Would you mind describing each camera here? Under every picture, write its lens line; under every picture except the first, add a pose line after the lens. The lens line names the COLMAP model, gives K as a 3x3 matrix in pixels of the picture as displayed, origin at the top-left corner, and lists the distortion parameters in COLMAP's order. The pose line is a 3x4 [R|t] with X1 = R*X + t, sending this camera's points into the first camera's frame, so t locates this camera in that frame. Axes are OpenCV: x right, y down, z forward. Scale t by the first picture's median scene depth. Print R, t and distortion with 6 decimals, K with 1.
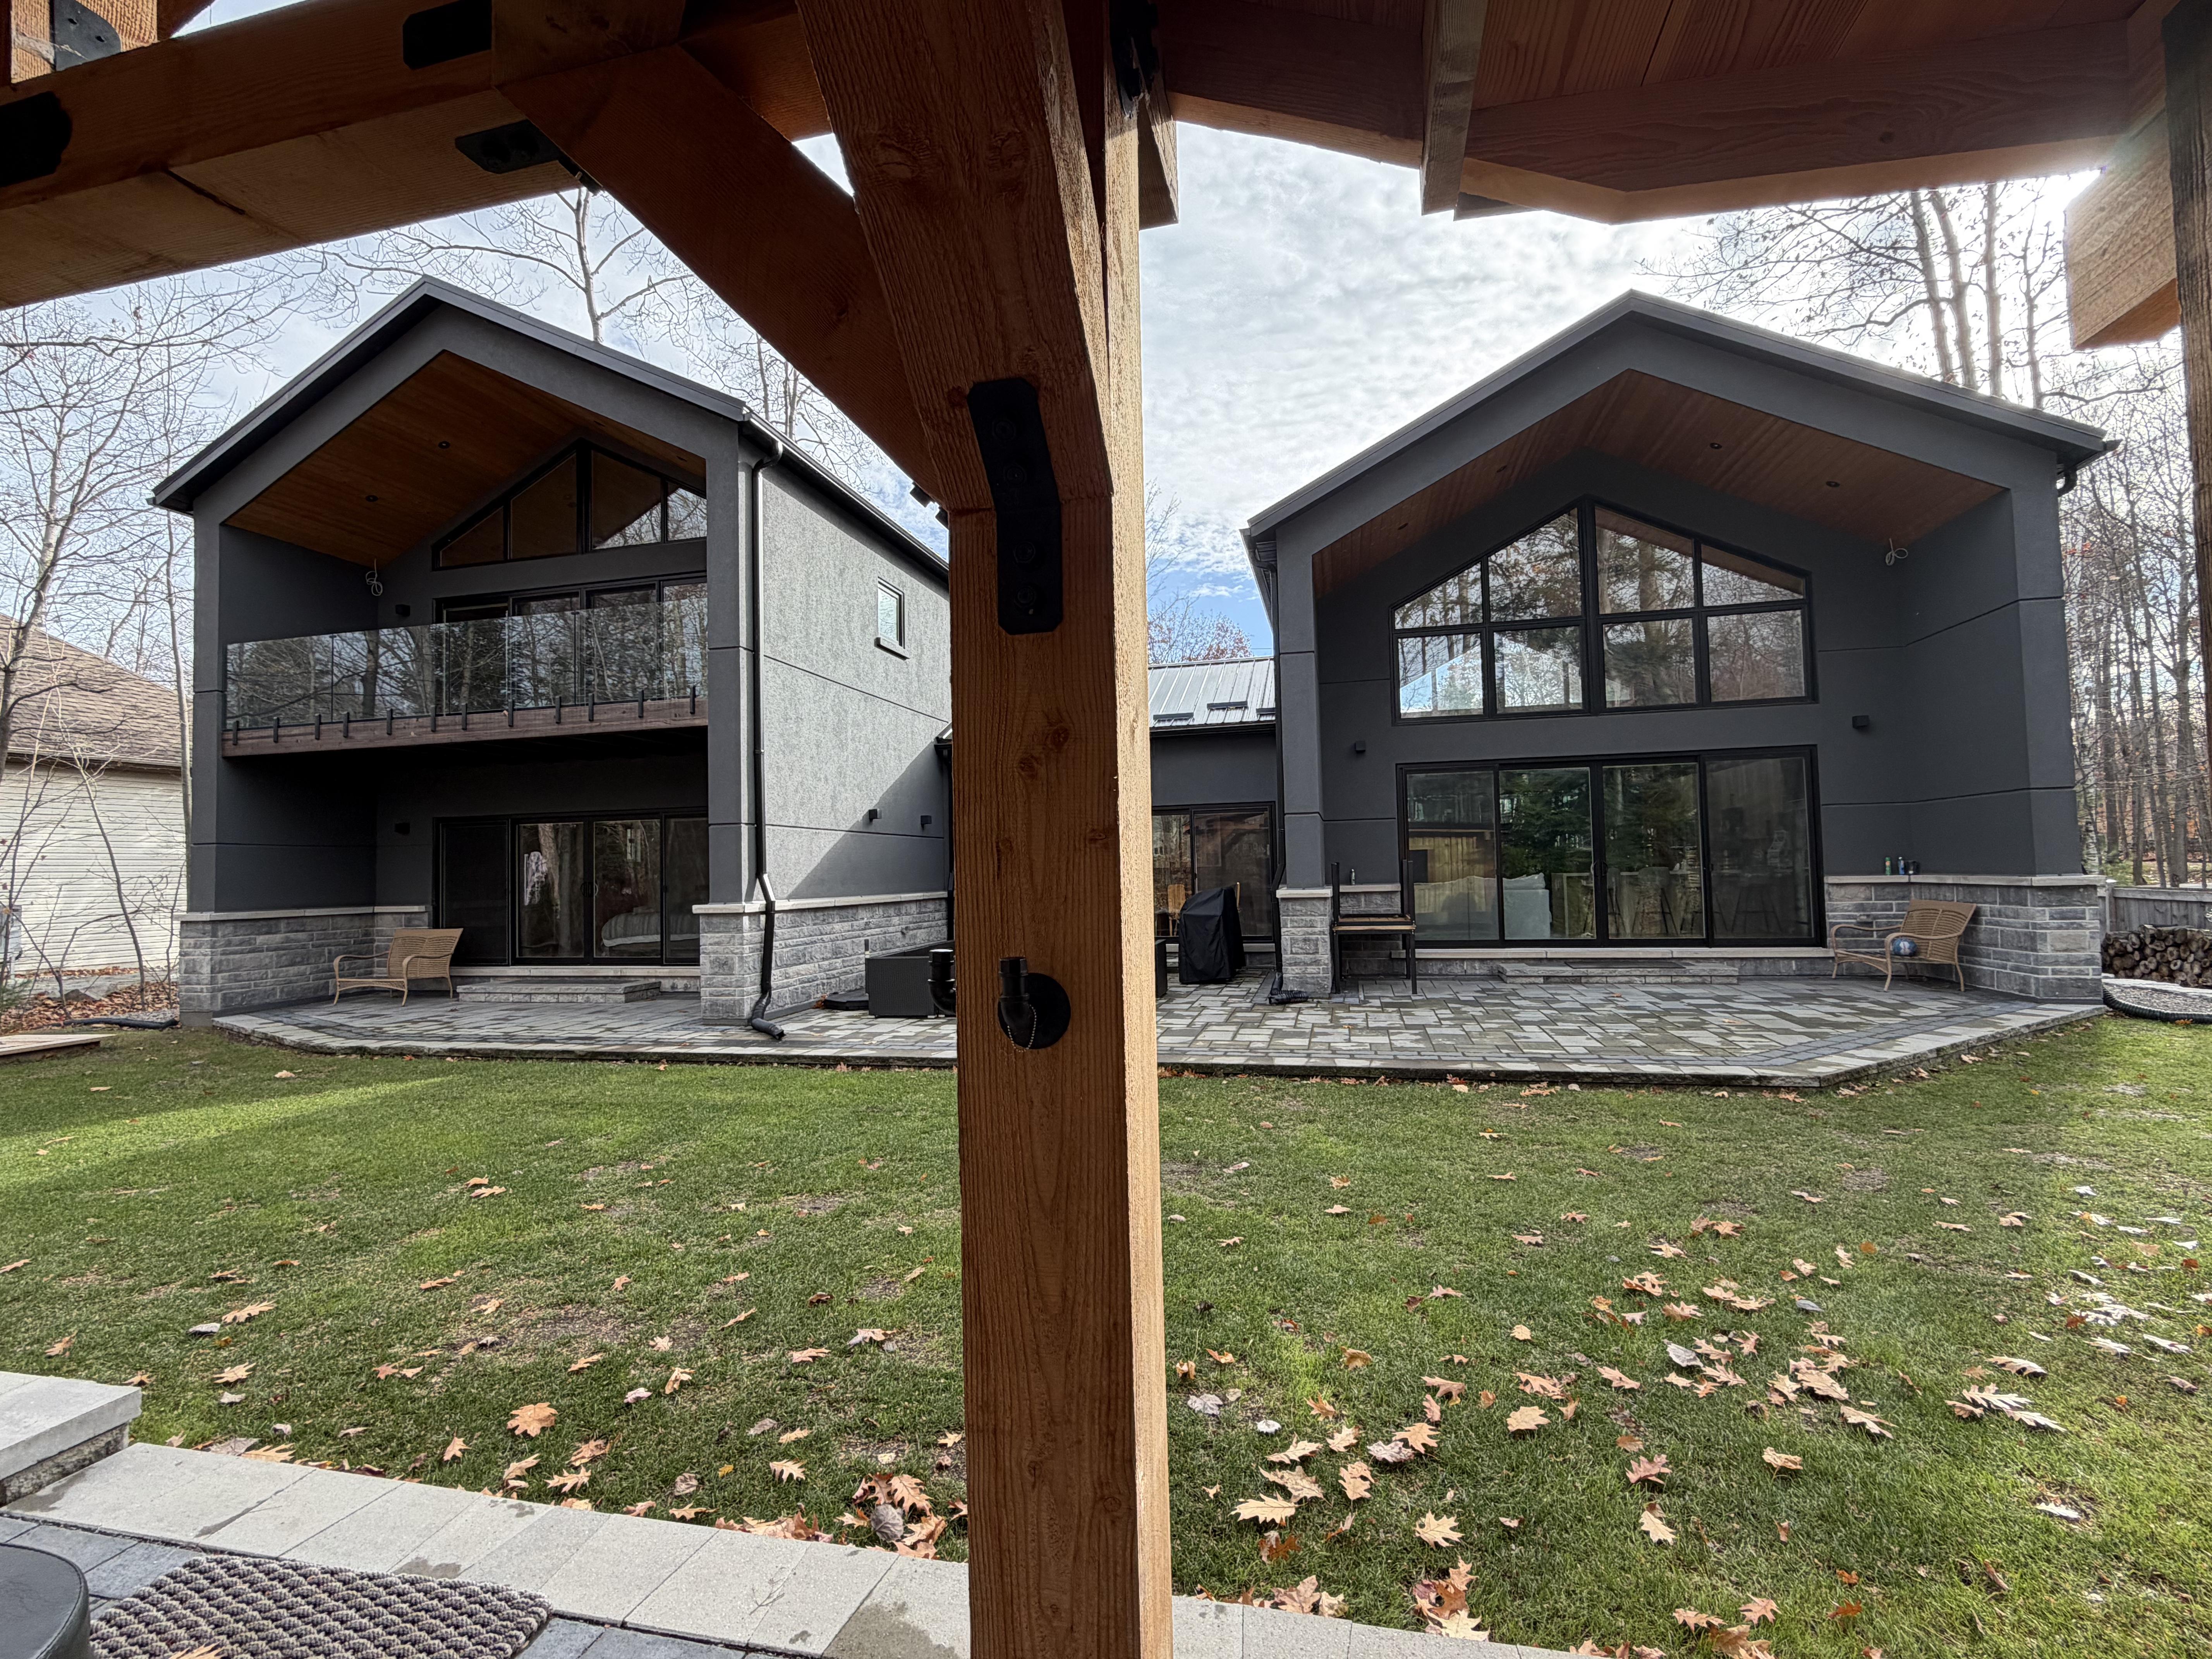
lens RADIAL K [[1011.2, 0, 1101.0], [0, 1011.2, 830.1], [0, 0, 1]] dist [-0.001174, -0.000749]
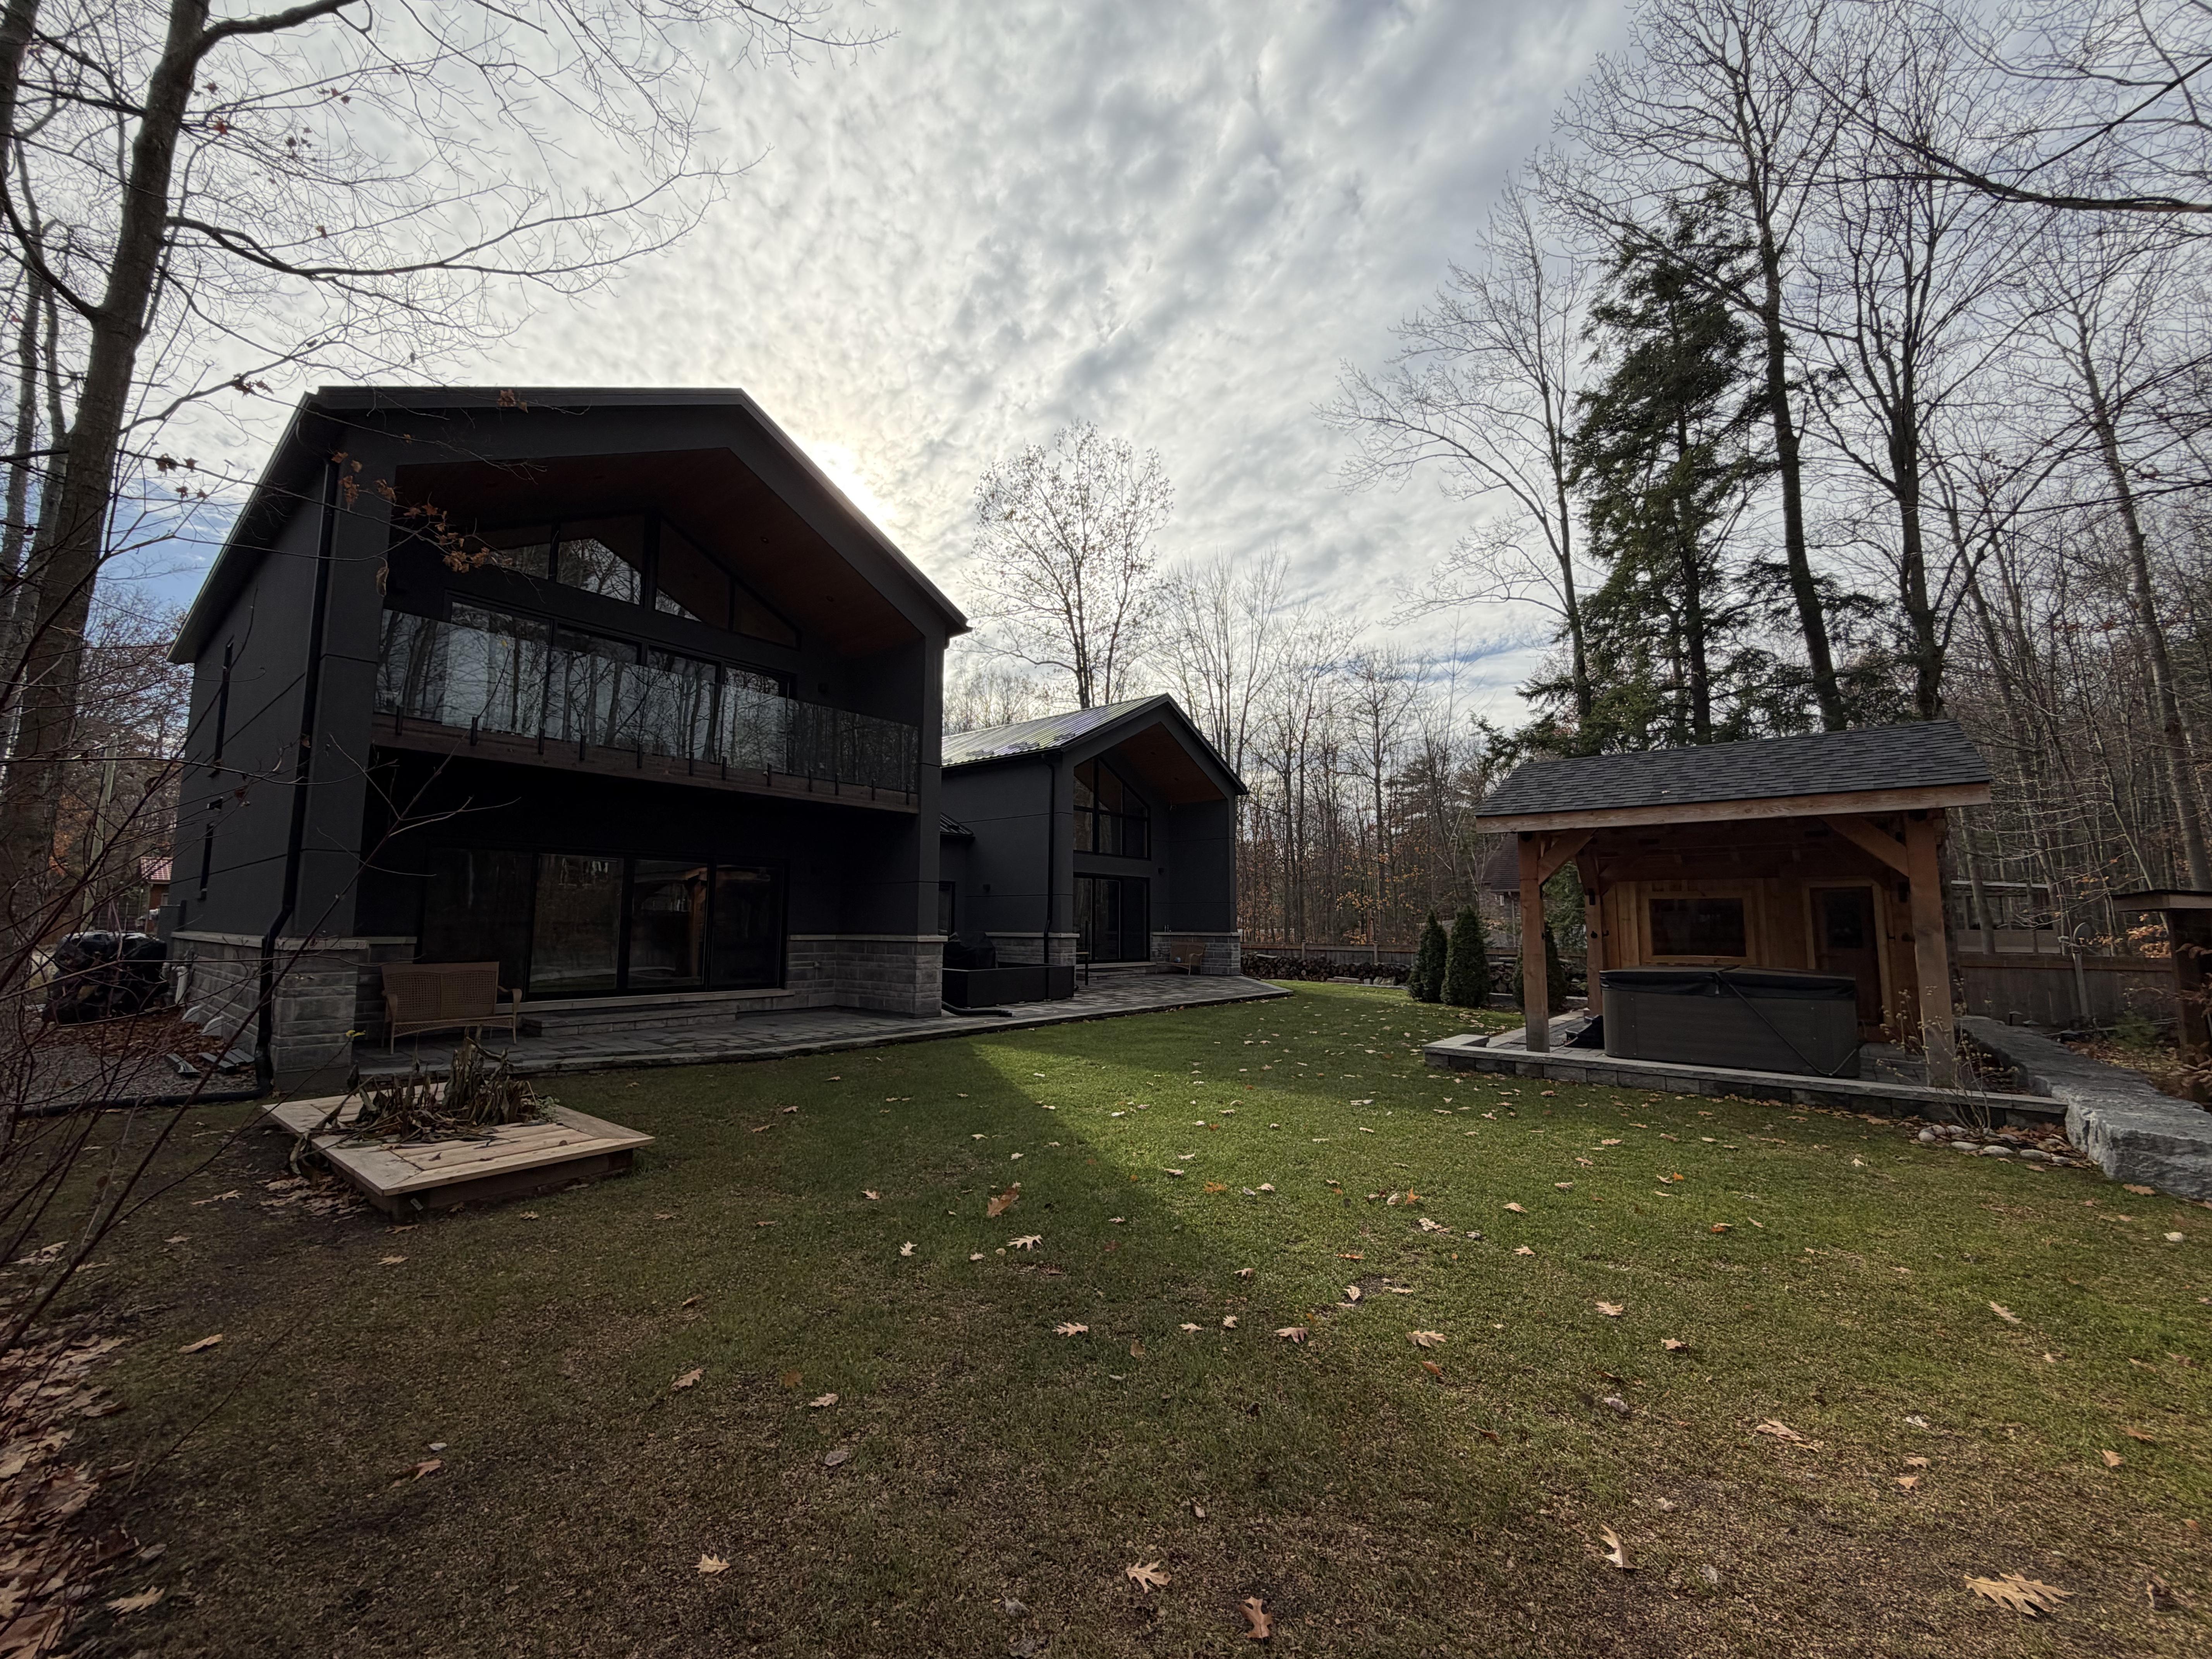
lens RADIAL K [[880.7, 0, 1098.3], [0, 880.7, 829.8], [0, 0, 1]] dist [-0.000621, 0.000081]
pose [[0.443400, 0.122247, 0.887948, -1.283425], [-0.051641, 0.992494, -0.110853, 0.043938], [-0.894835, 0.003297, 0.446385, 0.172349]]
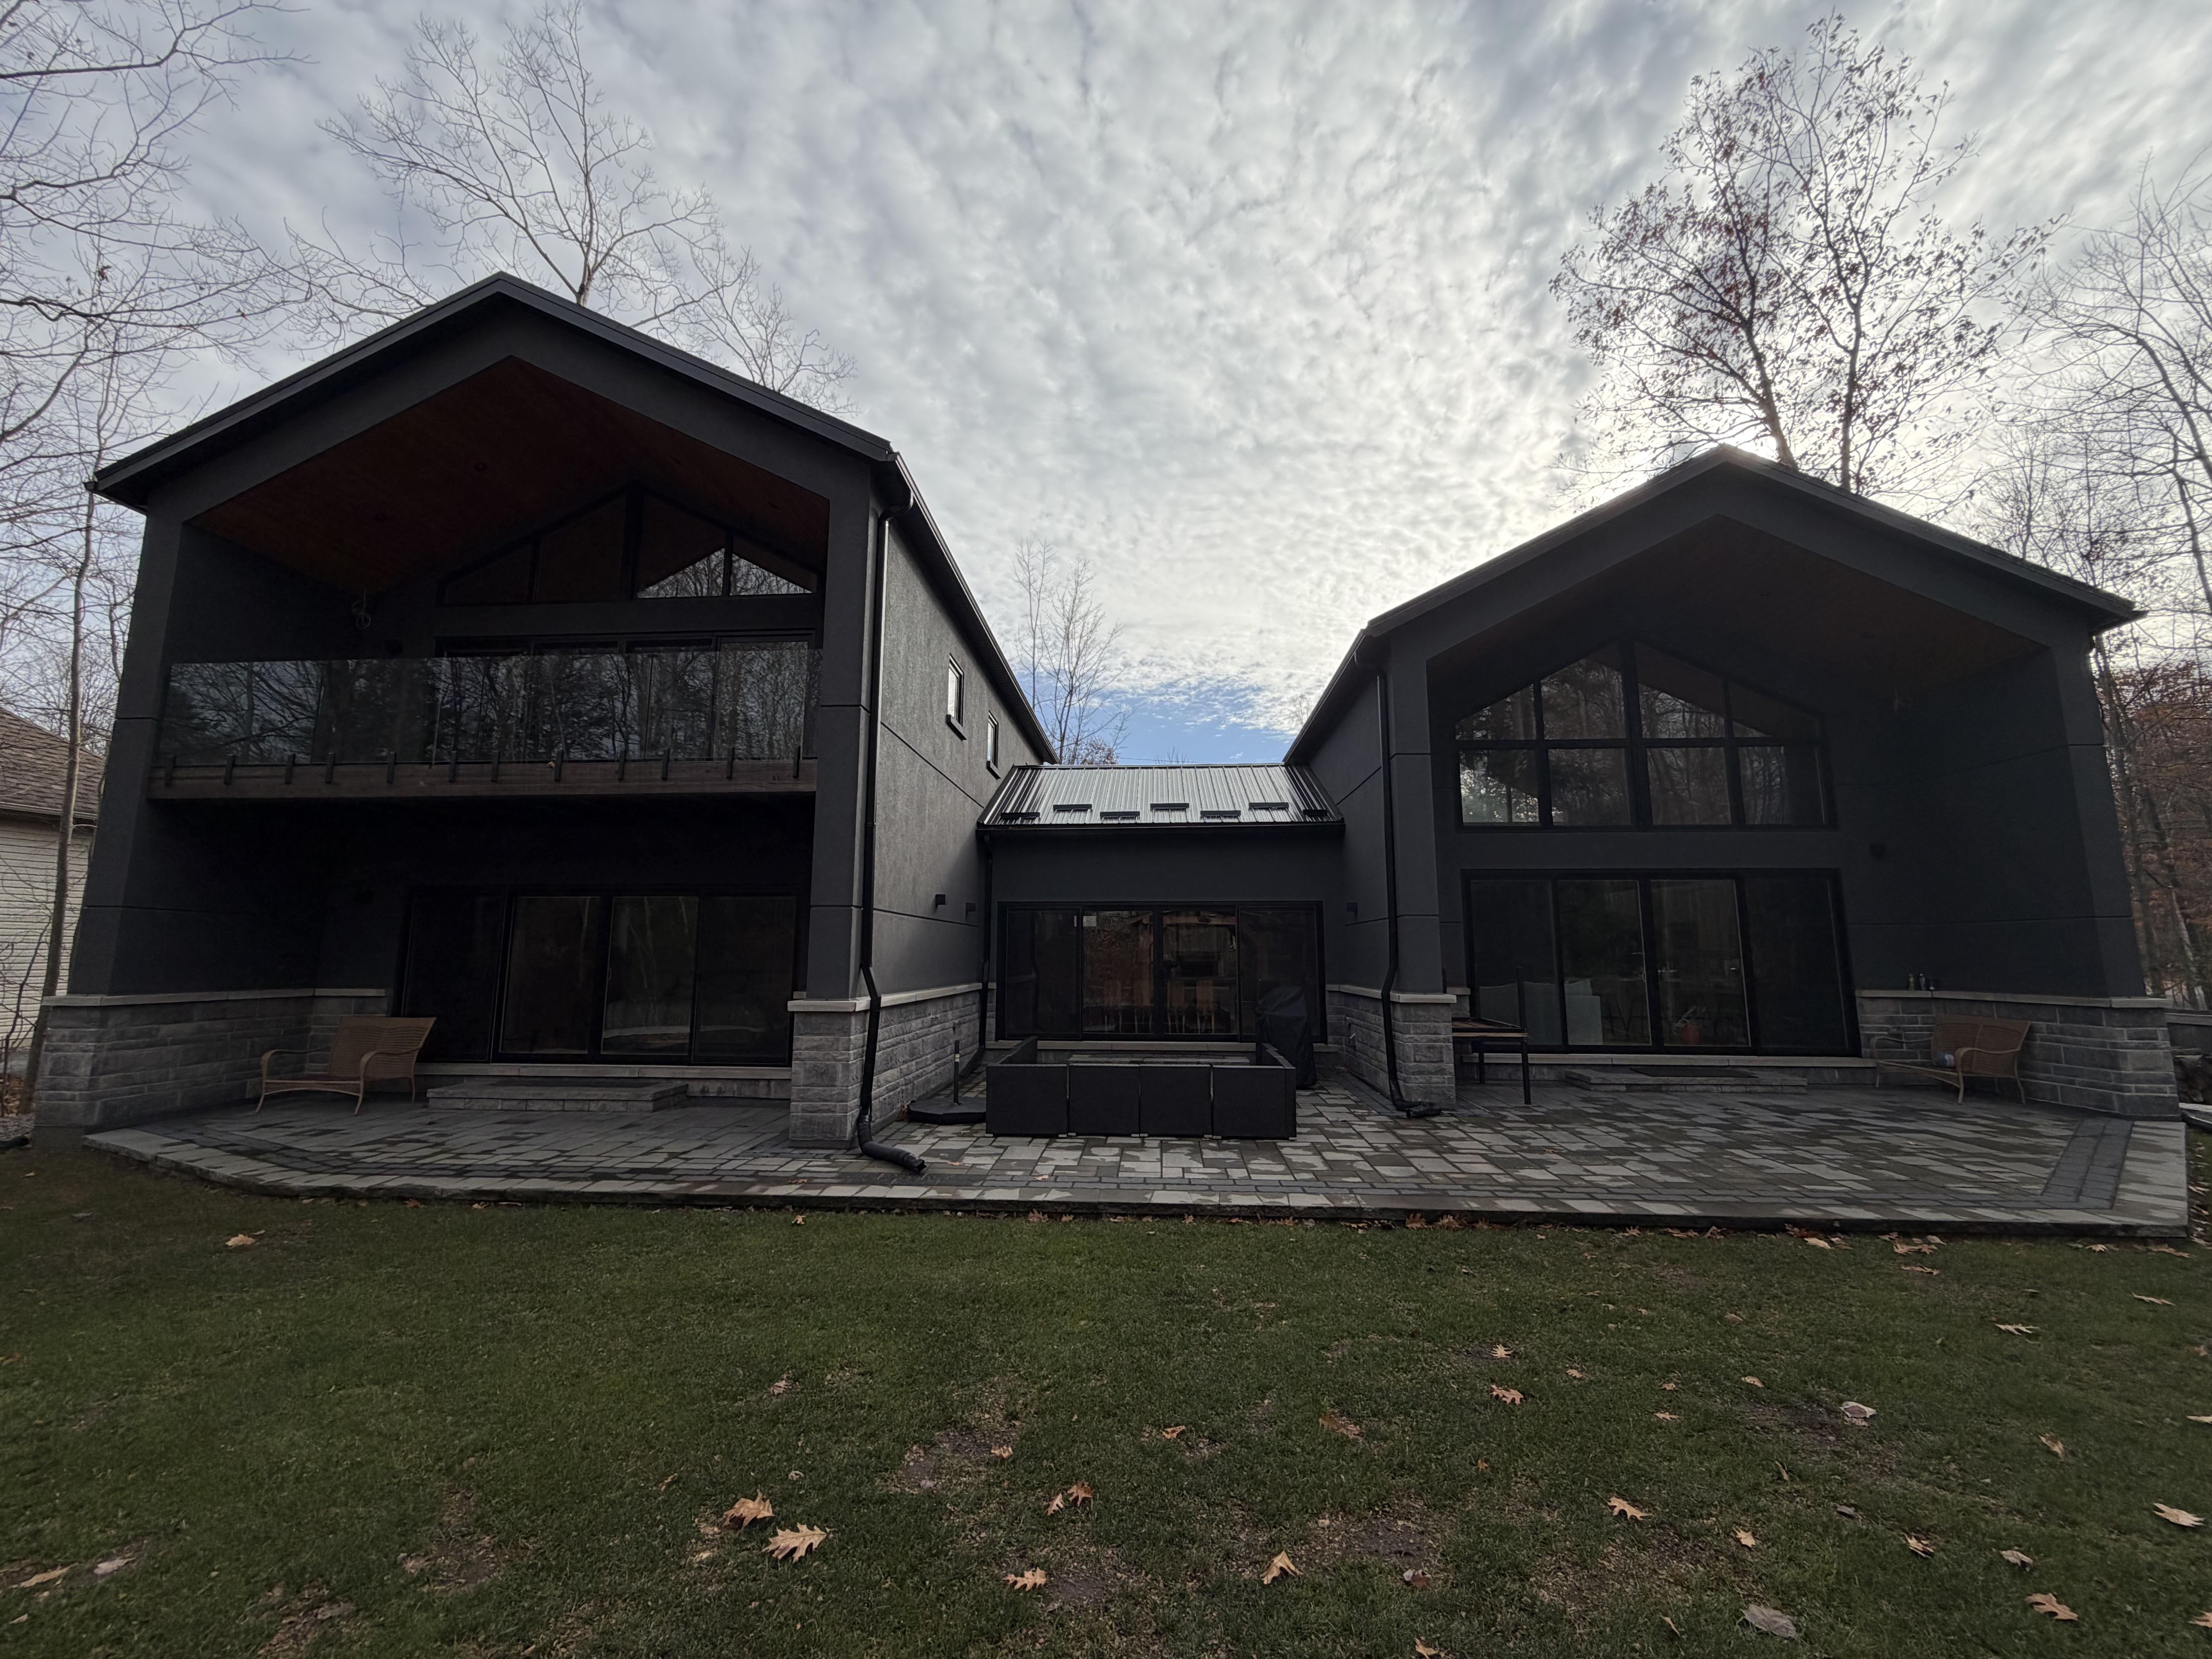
lens RADIAL K [[880.7, 0, 1098.3], [0, 880.7, 829.8], [0, 0, 1]] dist [-0.000621, 0.000081]
pose [[0.986205, 0.048840, 0.158160, -0.242617], [-0.032302, 0.993895, -0.105500, 0.001157], [-0.162346, 0.098935, 0.981761, 0.199686]]
